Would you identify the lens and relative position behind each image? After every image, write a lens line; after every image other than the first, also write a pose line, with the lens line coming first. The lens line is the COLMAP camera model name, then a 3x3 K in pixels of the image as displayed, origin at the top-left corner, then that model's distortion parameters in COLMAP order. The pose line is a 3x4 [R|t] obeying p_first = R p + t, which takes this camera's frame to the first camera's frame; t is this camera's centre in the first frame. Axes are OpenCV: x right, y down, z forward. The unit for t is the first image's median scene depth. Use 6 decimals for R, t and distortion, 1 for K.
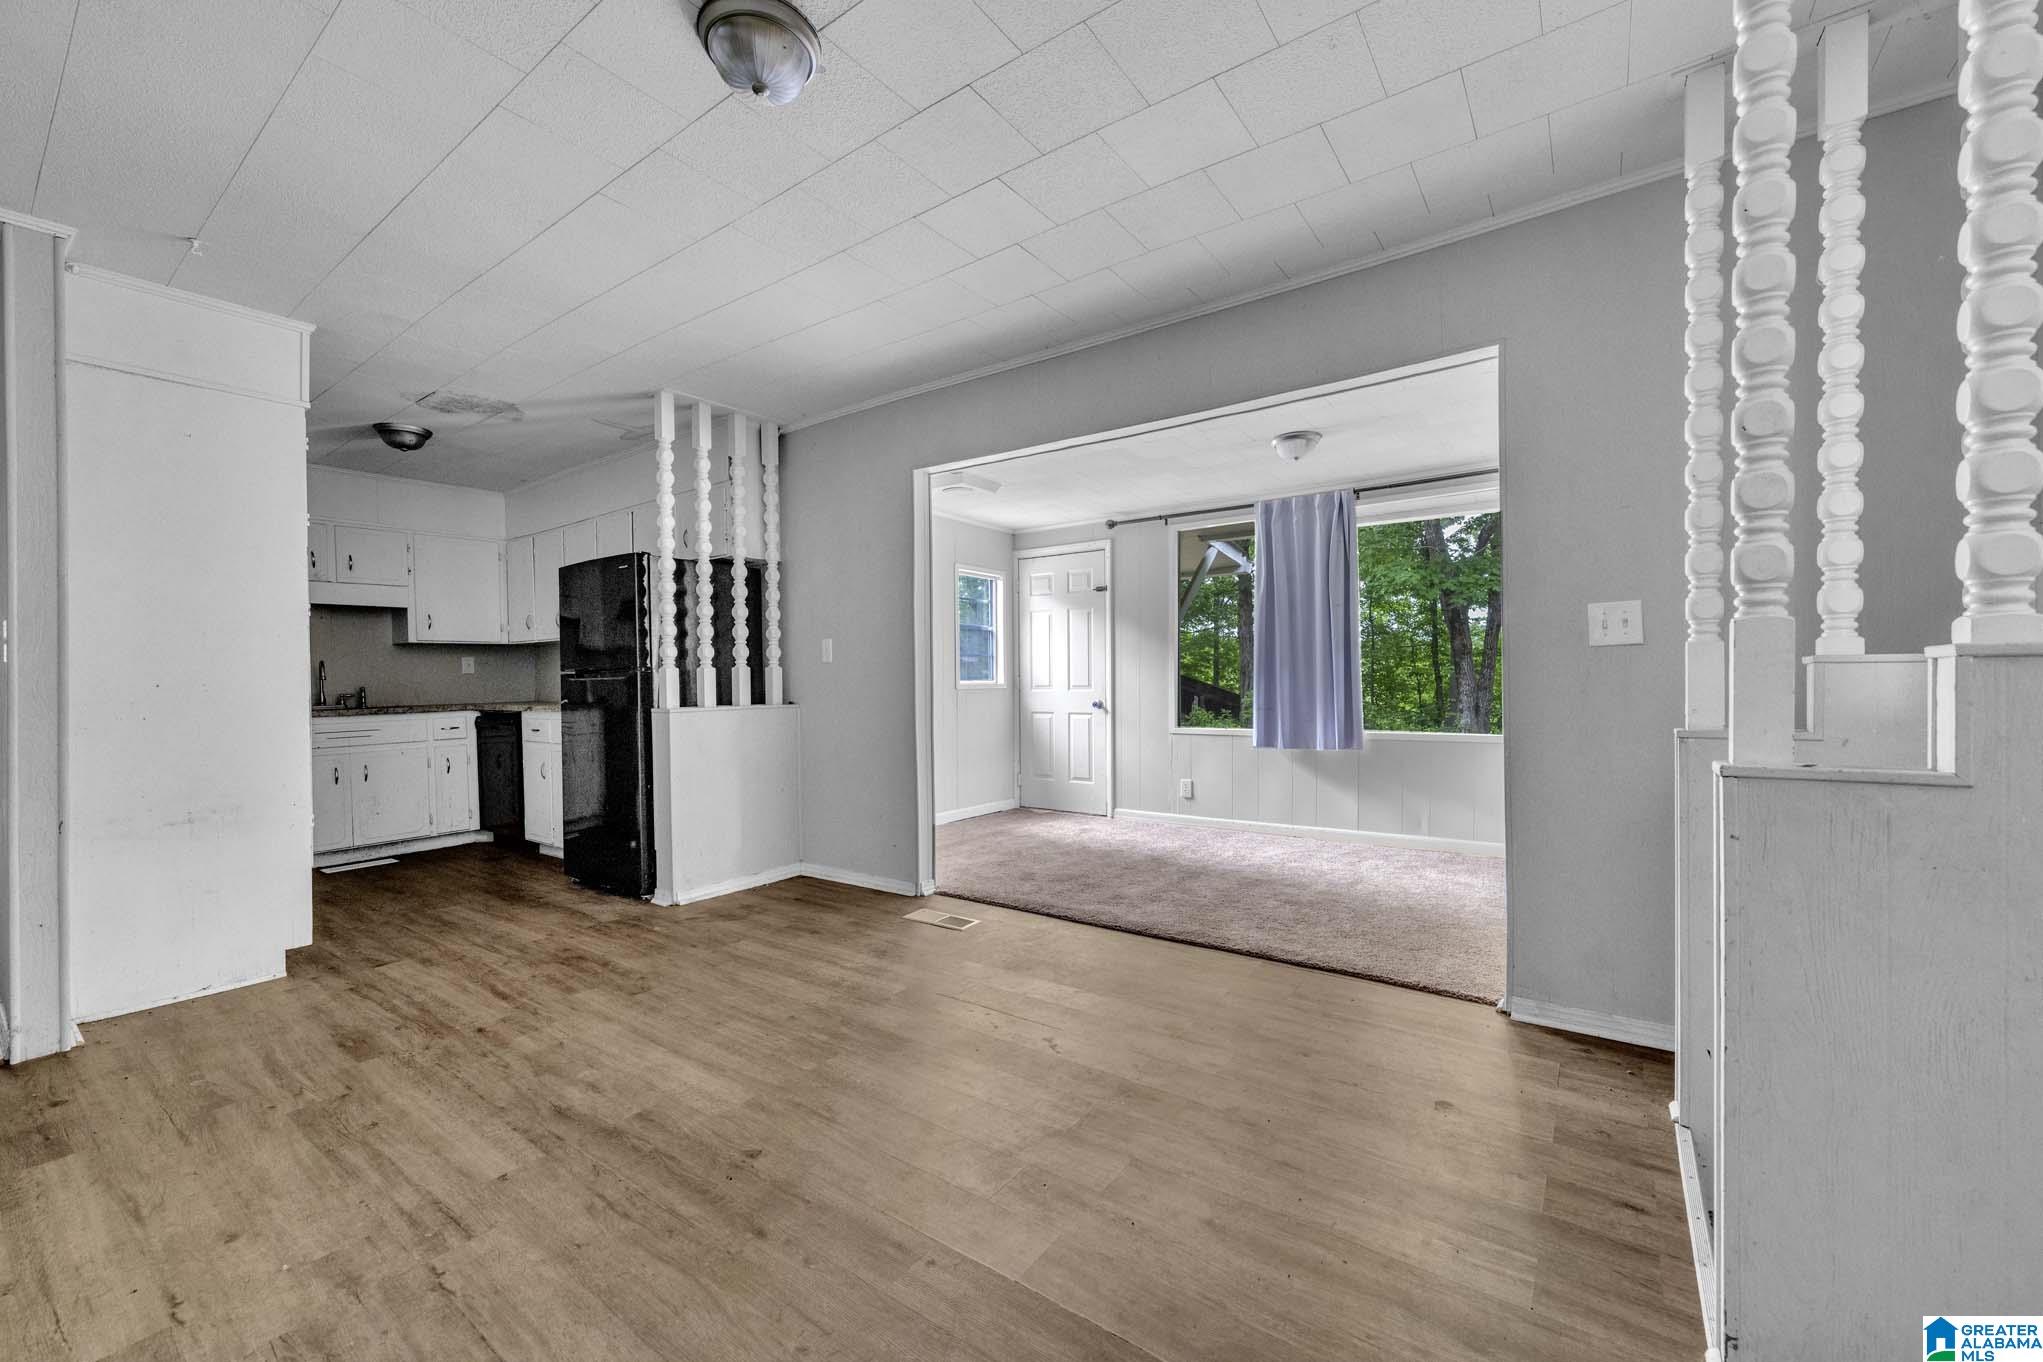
lens RADIAL K [[809.6, 0, 1020.2], [0, 809.6, 683.7], [0, 0, 1]] dist [0.000713, 0.000157]
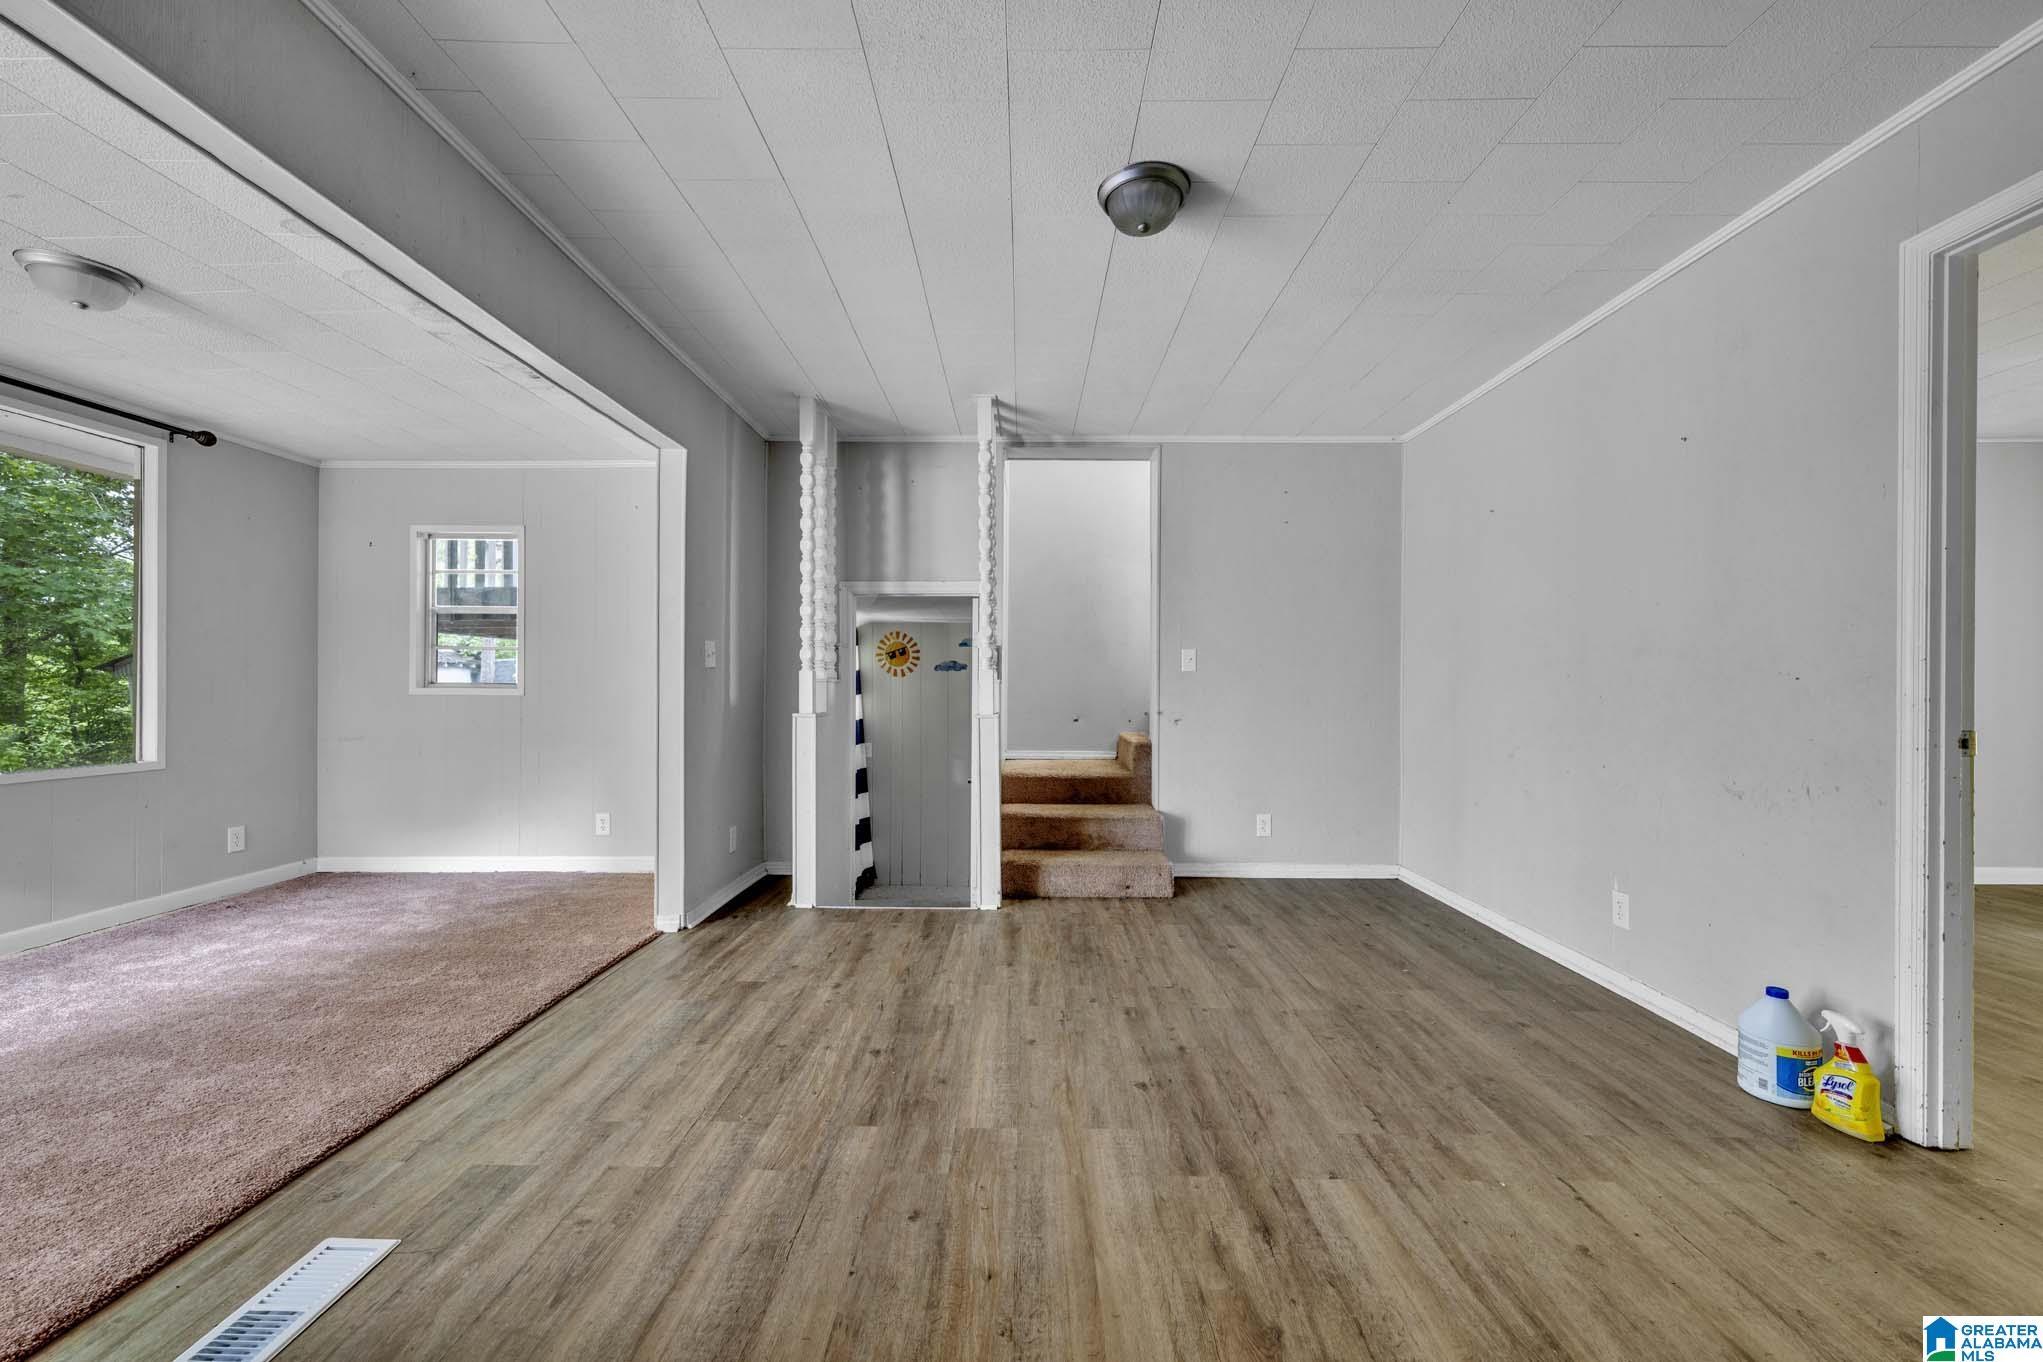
lens RADIAL K [[809.6, 0, 1019.8], [0, 809.6, 686.3], [0, 0, 1]] dist [0.000713, 0.000157]
pose [[-0.582810, 0.010240, 0.812544, -1.177006], [0.007599, 0.999946, -0.007151, 0.007502], [-0.812573, 0.002007, -0.582856, 1.811693]]
